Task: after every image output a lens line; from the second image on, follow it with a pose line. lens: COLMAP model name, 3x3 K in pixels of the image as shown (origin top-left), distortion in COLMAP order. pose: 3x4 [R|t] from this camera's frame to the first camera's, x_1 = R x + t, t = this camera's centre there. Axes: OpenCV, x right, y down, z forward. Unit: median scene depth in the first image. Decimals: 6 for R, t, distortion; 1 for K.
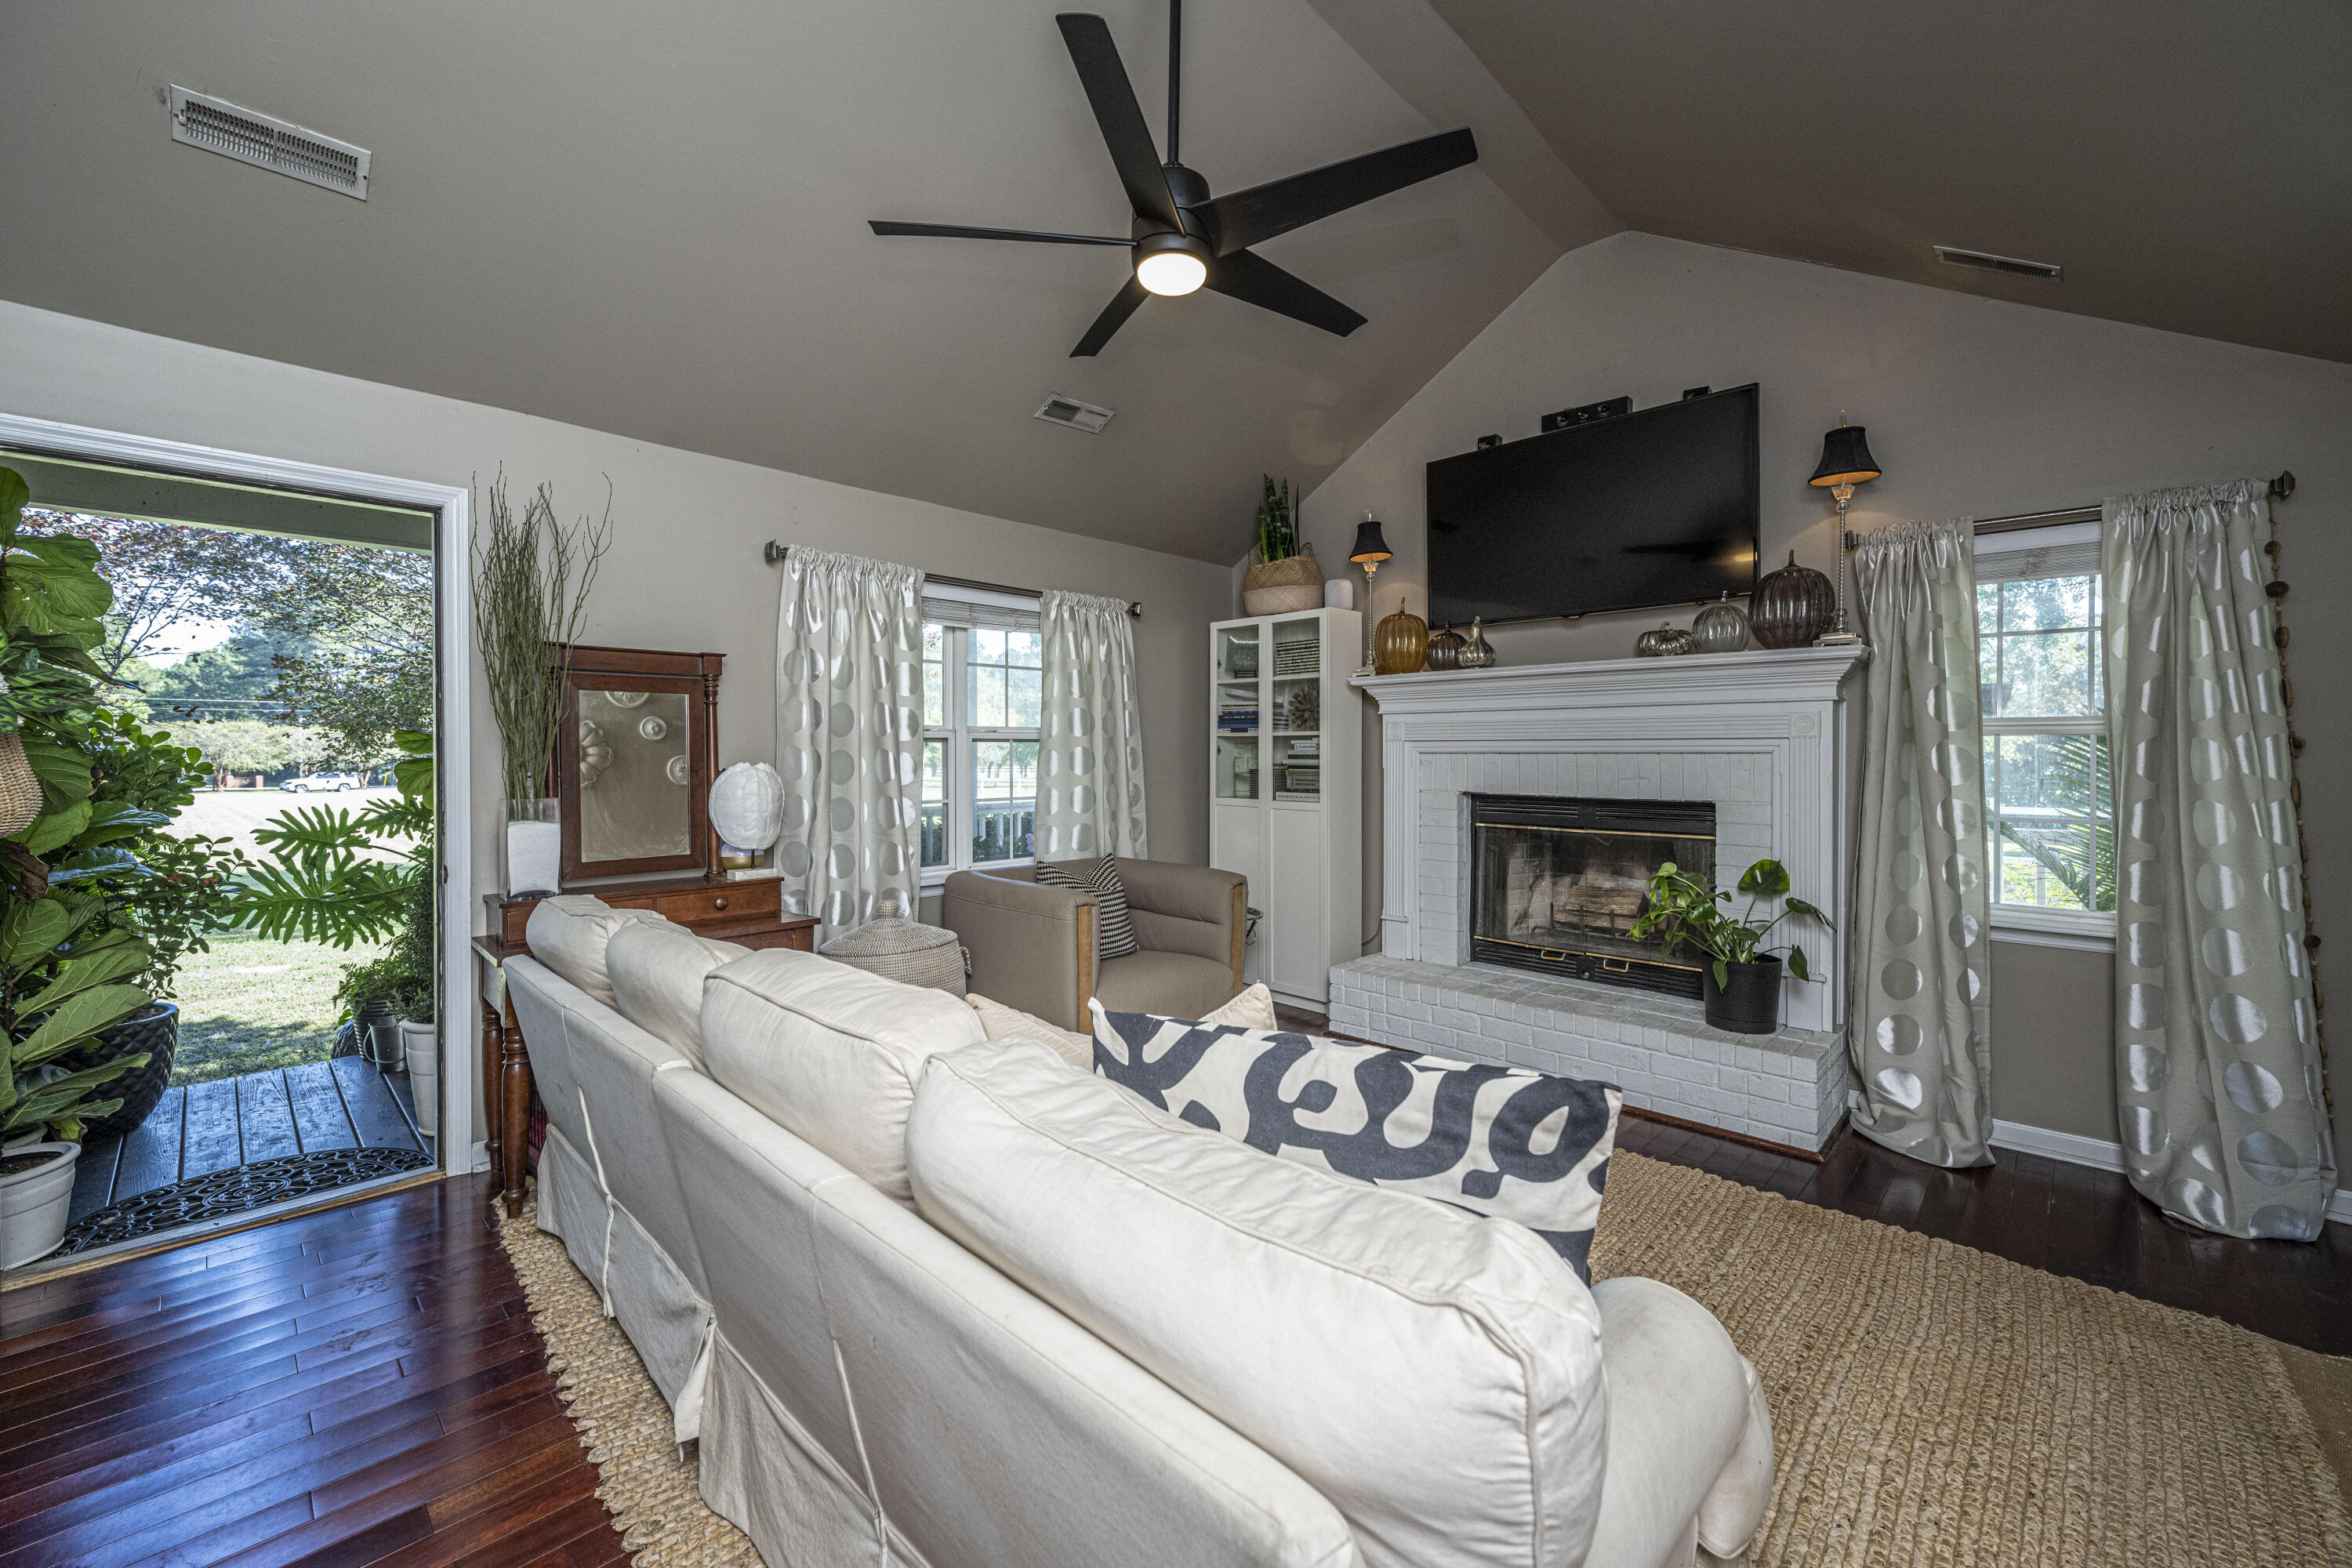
lens RADIAL K [[939.7, 0, 1111.7], [0, 939.7, 752.1], [0, 0, 1]] dist [0.000327, -0.000162]
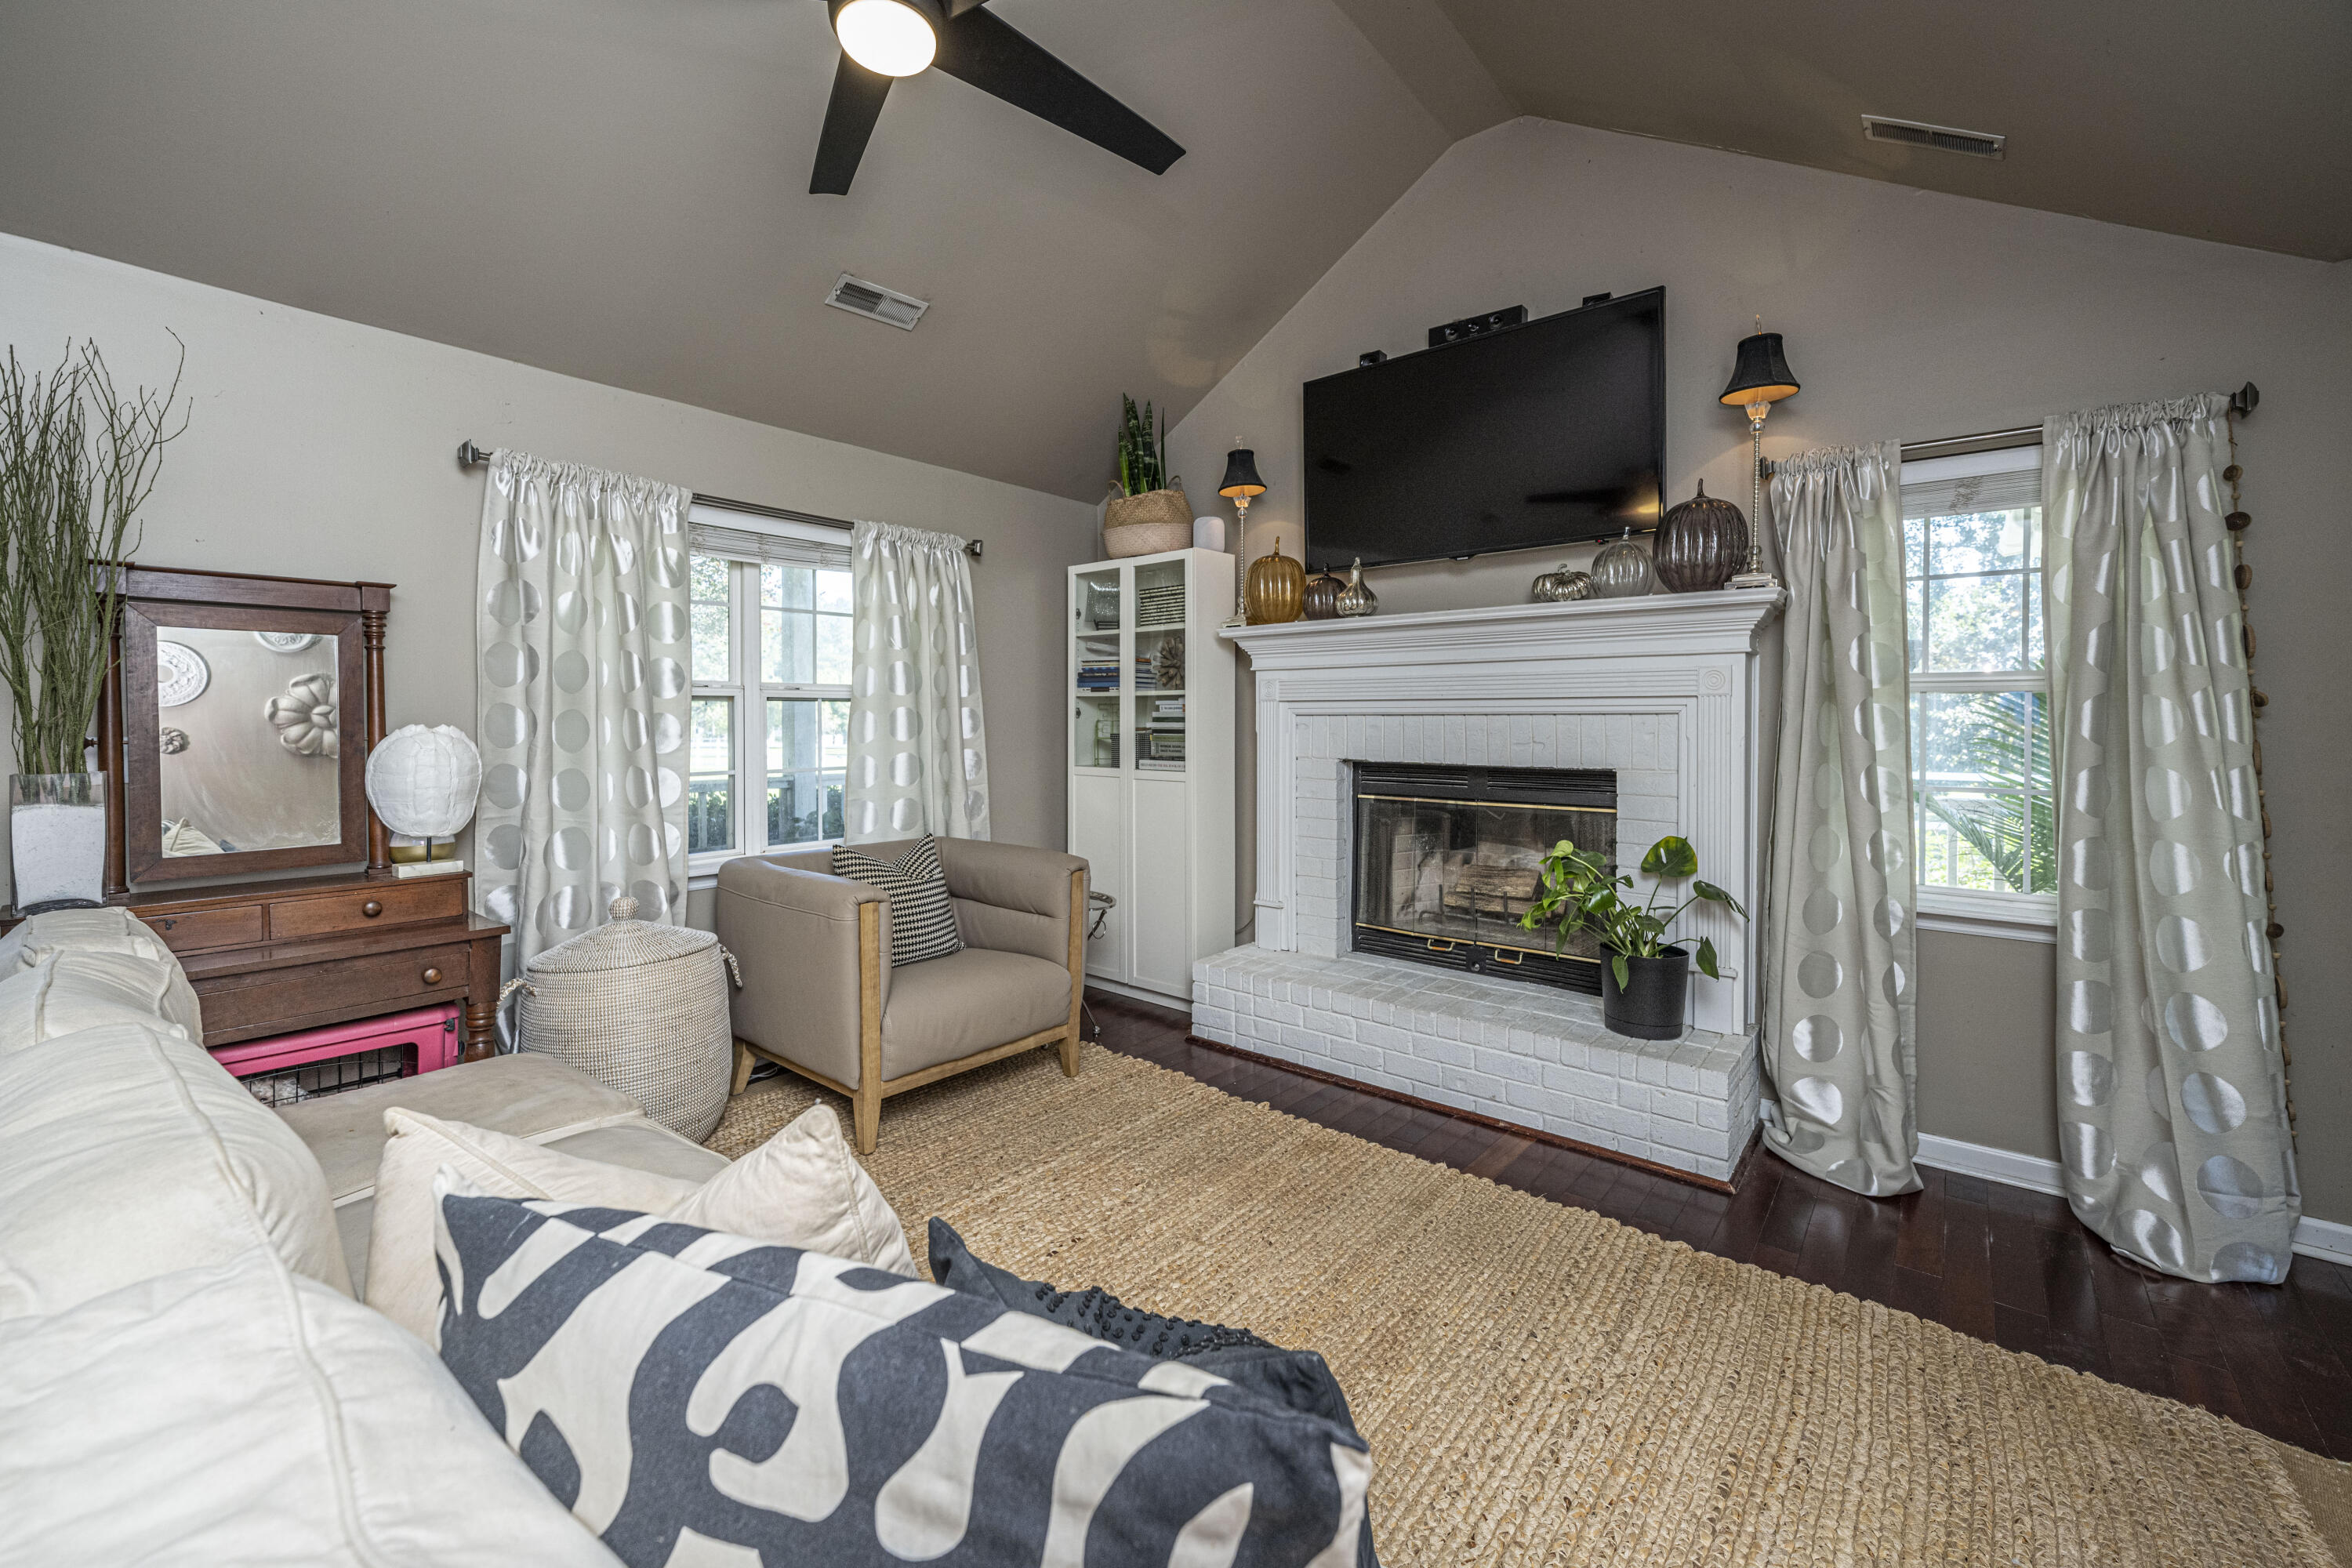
lens RADIAL K [[939.7, 0, 1123.2], [0, 939.7, 723.8], [0, 0, 1]] dist [0.000327, -0.000162]
pose [[0.996672, -0.000207, 0.081517, 0.127412], [-0.000150, 0.999990, 0.004371, 0.006973], [-0.081517, -0.004369, 0.996662, 0.186363]]
